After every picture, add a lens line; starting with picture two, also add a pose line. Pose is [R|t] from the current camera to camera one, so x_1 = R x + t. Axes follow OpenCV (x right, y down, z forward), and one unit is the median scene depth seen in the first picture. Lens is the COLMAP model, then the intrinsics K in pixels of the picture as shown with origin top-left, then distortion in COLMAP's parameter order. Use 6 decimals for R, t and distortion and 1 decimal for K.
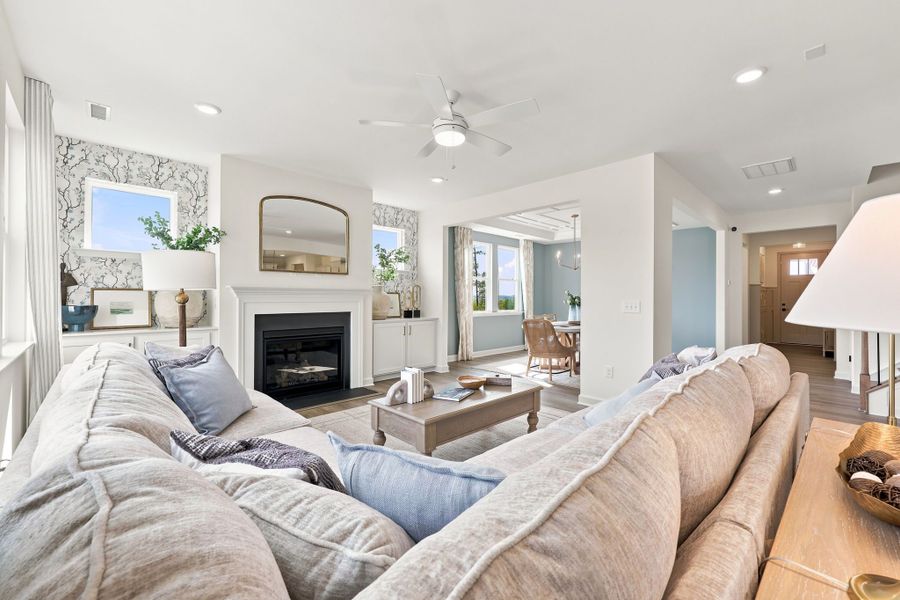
lens RADIAL K [[368.8, 0, 452.3], [0, 368.8, 298.3], [0, 0, 1]] dist [0.002626, 0.000154]
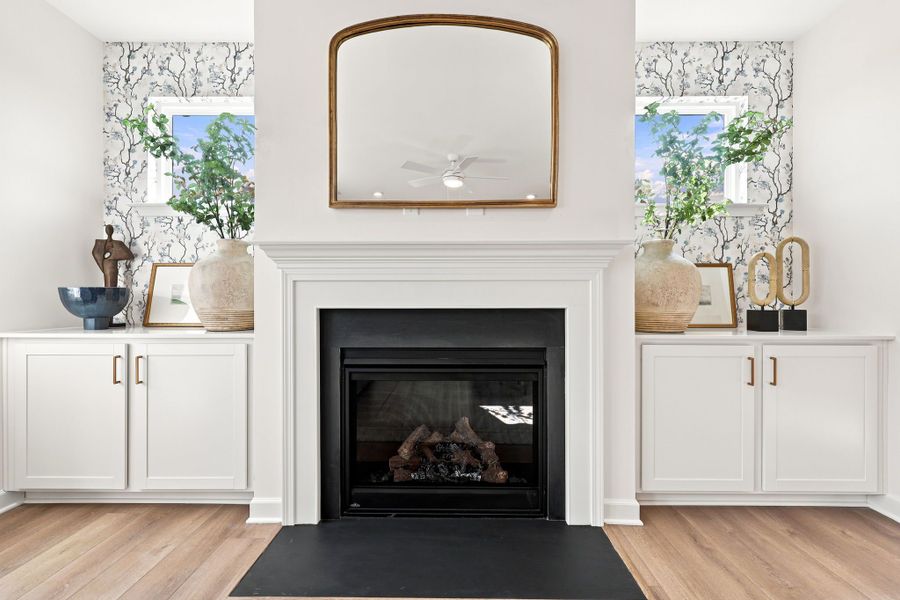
lens RADIAL K [[368.8, 0, 452.3], [0, 368.8, 298.3], [0, 0, 1]] dist [0.002626, 0.000154]
pose [[0.710530, -0.003747, -0.703657, -0.095487], [0.001645, 0.999992, -0.003663, 0.026292], [0.703665, 0.001445, 0.710531, 0.631872]]
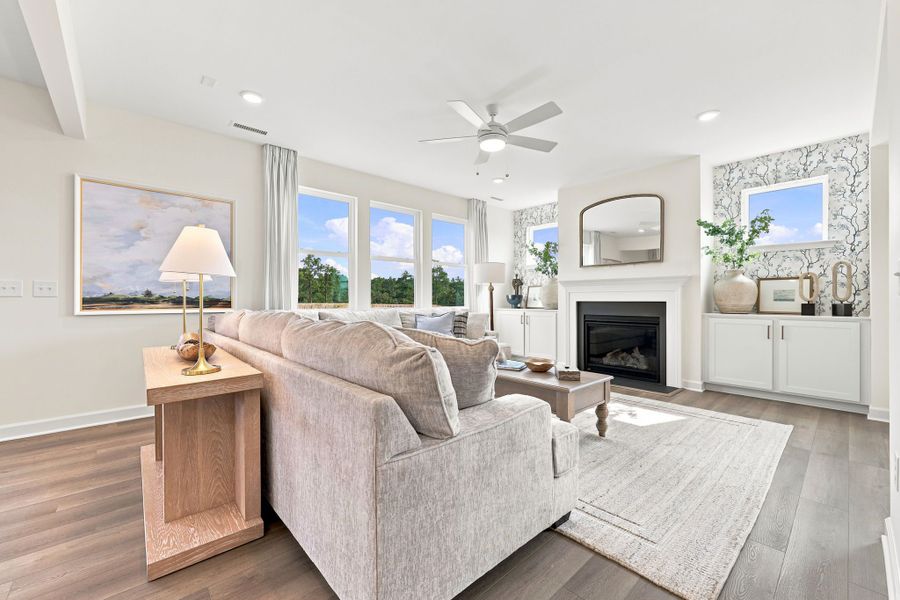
lens RADIAL K [[368.8, 0, 452.3], [0, 368.8, 298.3], [0, 0, 1]] dist [0.002626, 0.000154]
pose [[-0.030781, -0.006819, -0.999503, 0.621885], [0.000827, 0.999976, -0.006848, 0.032091], [0.999526, -0.001037, -0.030775, 0.469831]]
